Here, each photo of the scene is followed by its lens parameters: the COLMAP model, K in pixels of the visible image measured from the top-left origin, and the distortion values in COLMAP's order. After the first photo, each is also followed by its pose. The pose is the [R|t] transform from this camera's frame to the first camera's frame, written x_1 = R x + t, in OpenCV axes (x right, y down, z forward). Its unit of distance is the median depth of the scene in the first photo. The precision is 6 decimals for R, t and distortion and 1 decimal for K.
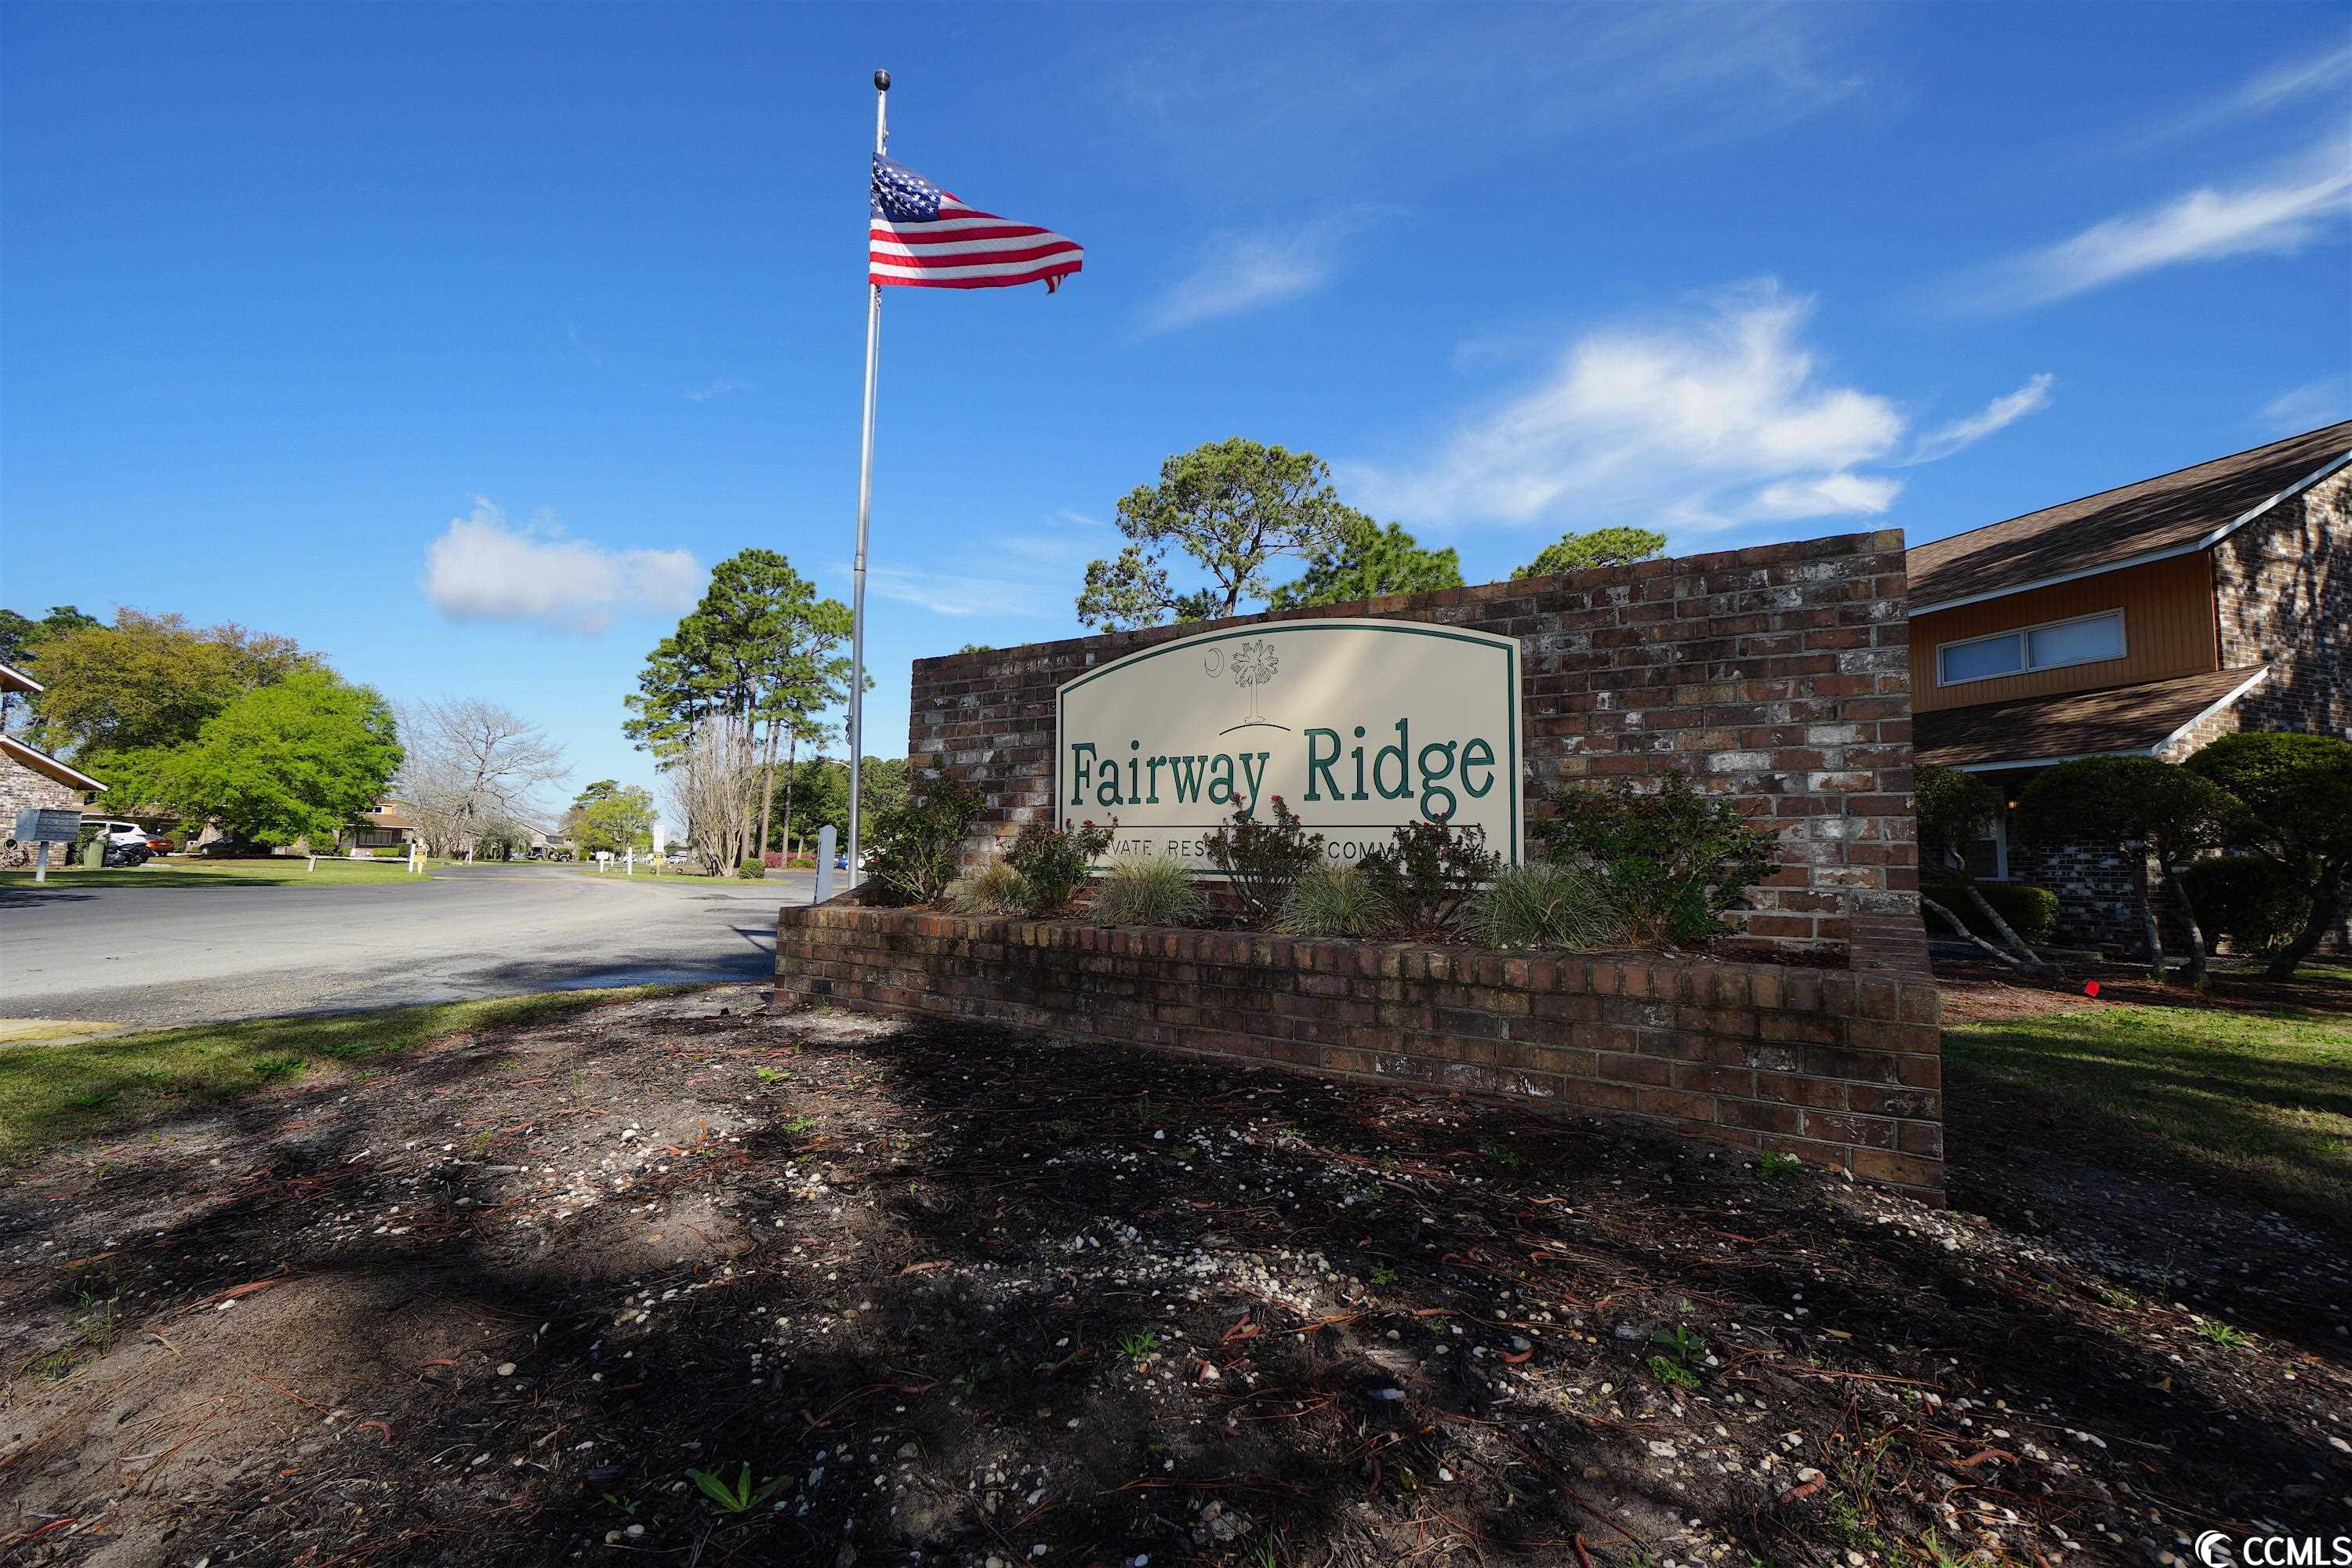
lens RADIAL K [[1010.5, 0, 1174.5], [0, 1010.5, 781.3], [0, 0, 1]] dist [-0.012979, 0.006274]
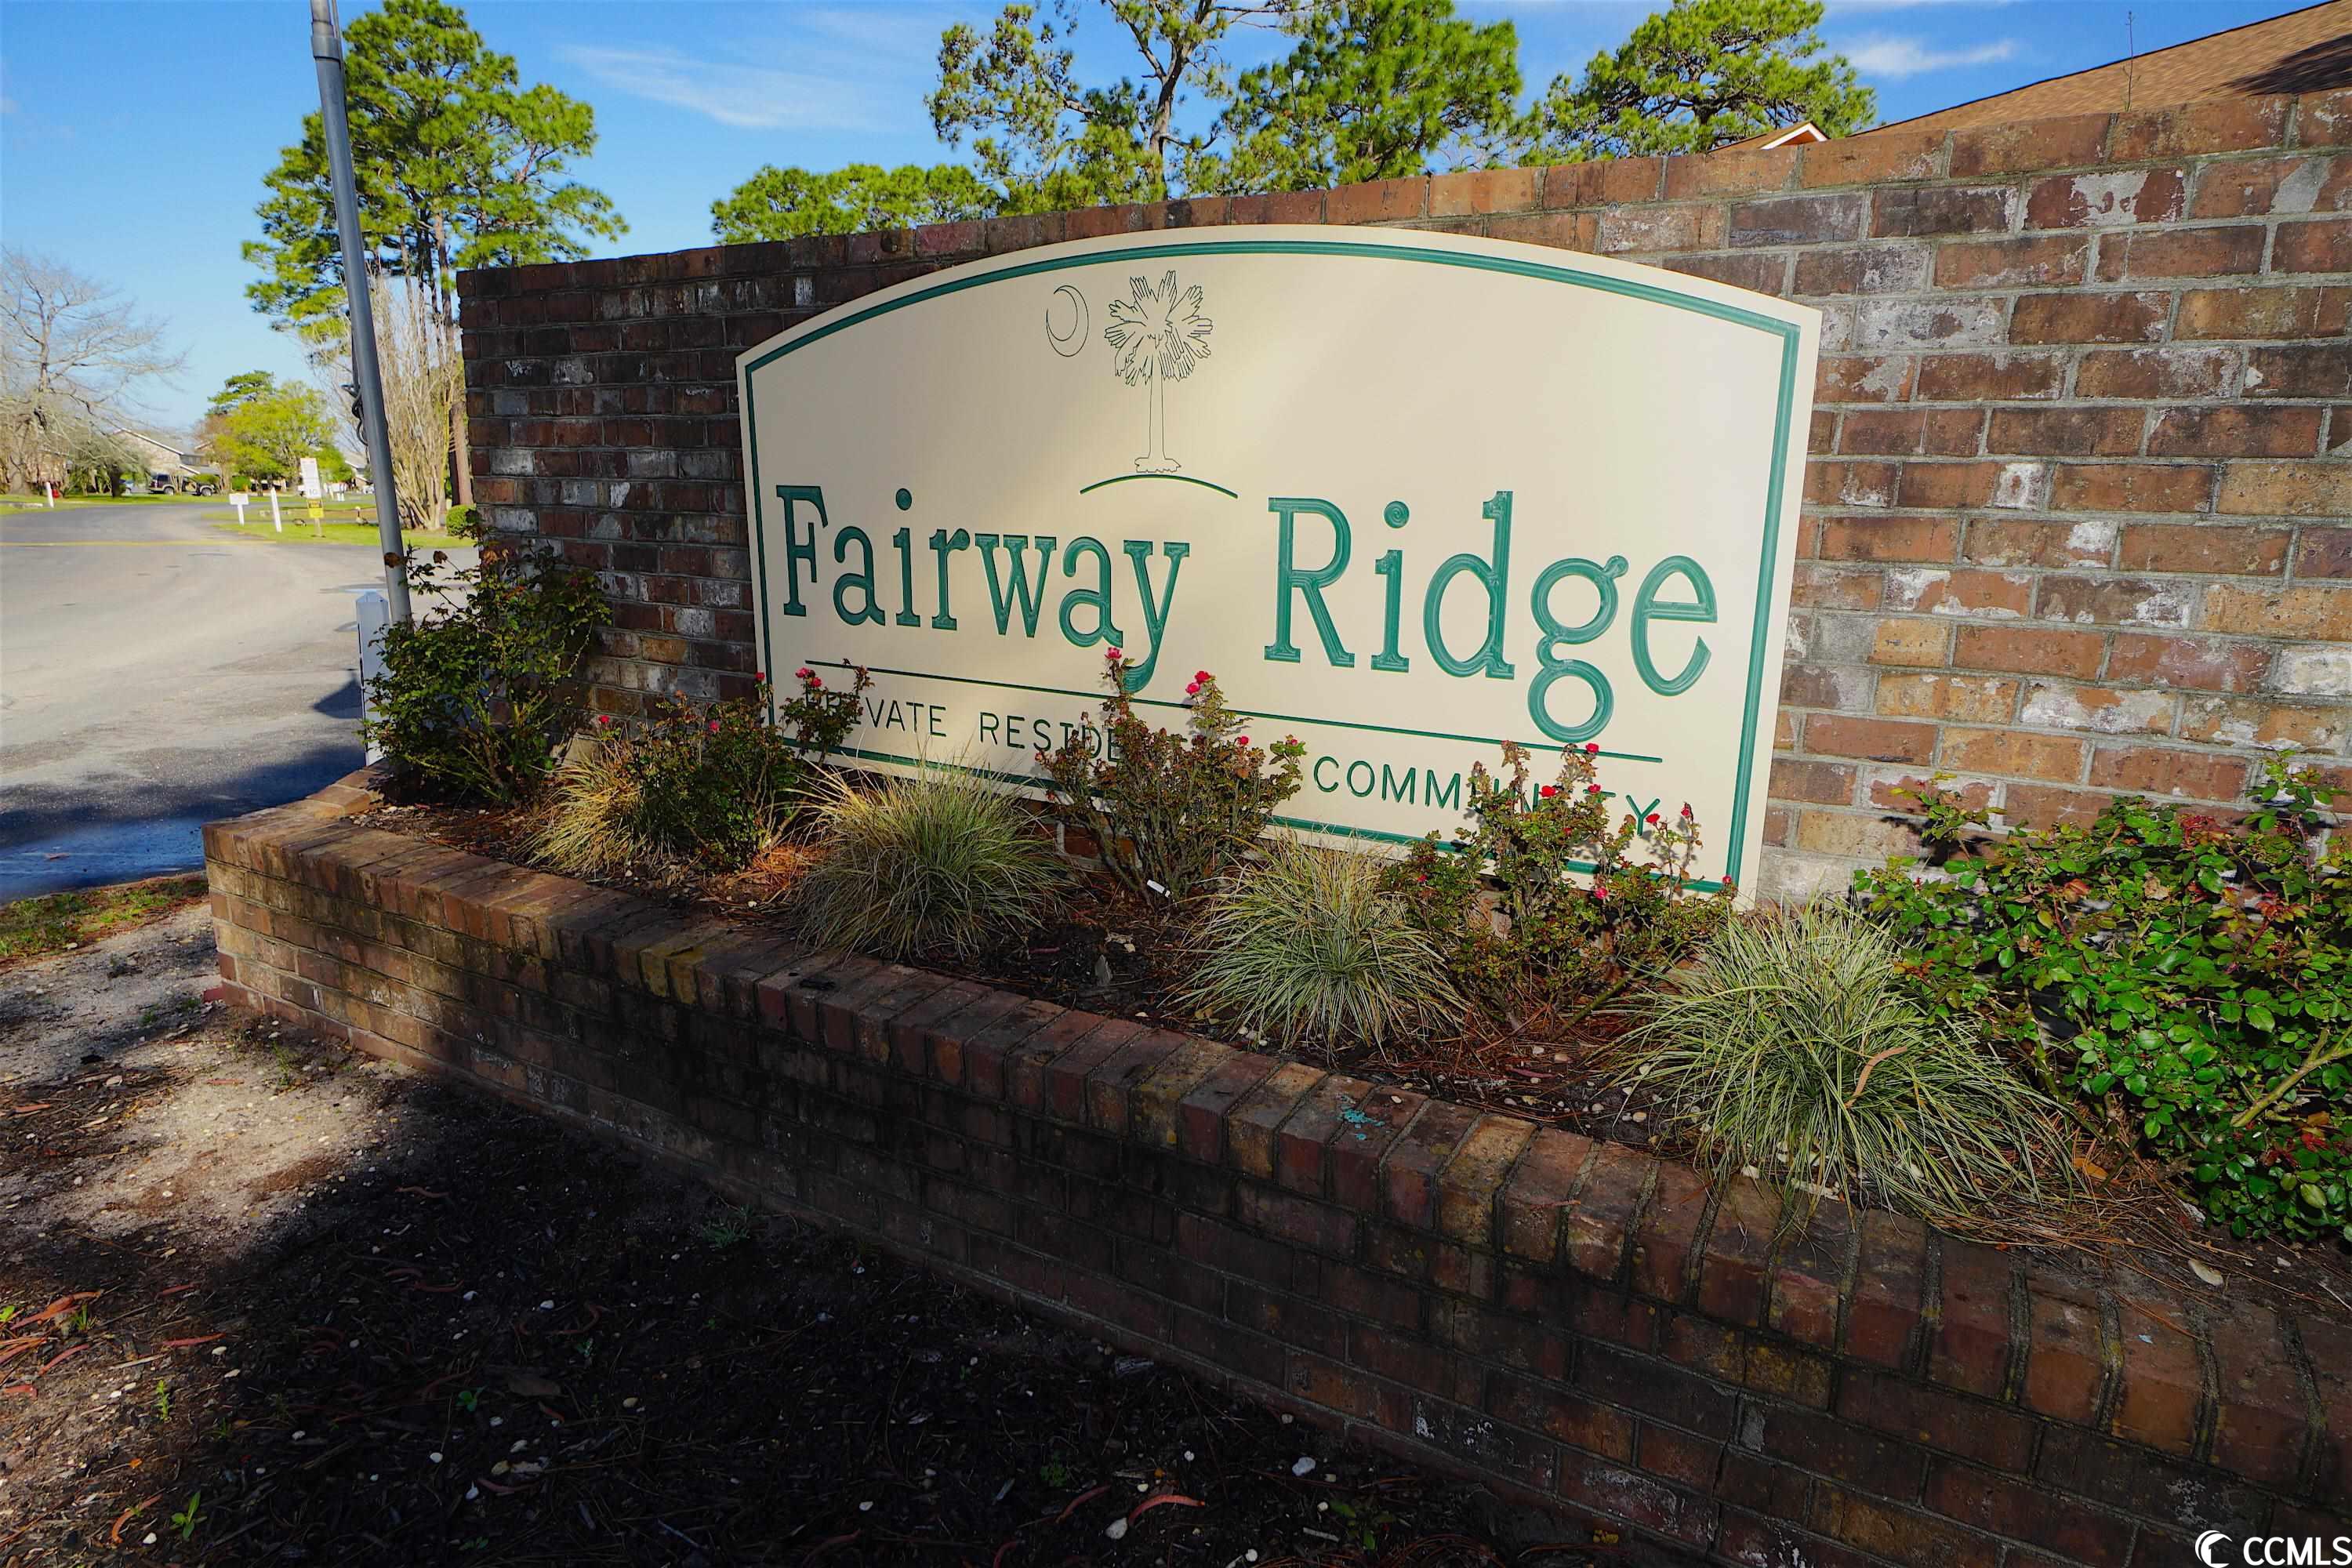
lens RADIAL K [[1324.3, 0, 1176.7], [0, 1324.3, 771.7], [0, 0, 1]] dist [-0.012551, 0.007660]
pose [[0.998105, -0.012597, 0.060239, 0.053975], [-0.005643, 0.955971, 0.293406, -0.108016], [-0.061283, -0.293189, 0.954088, 0.432452]]
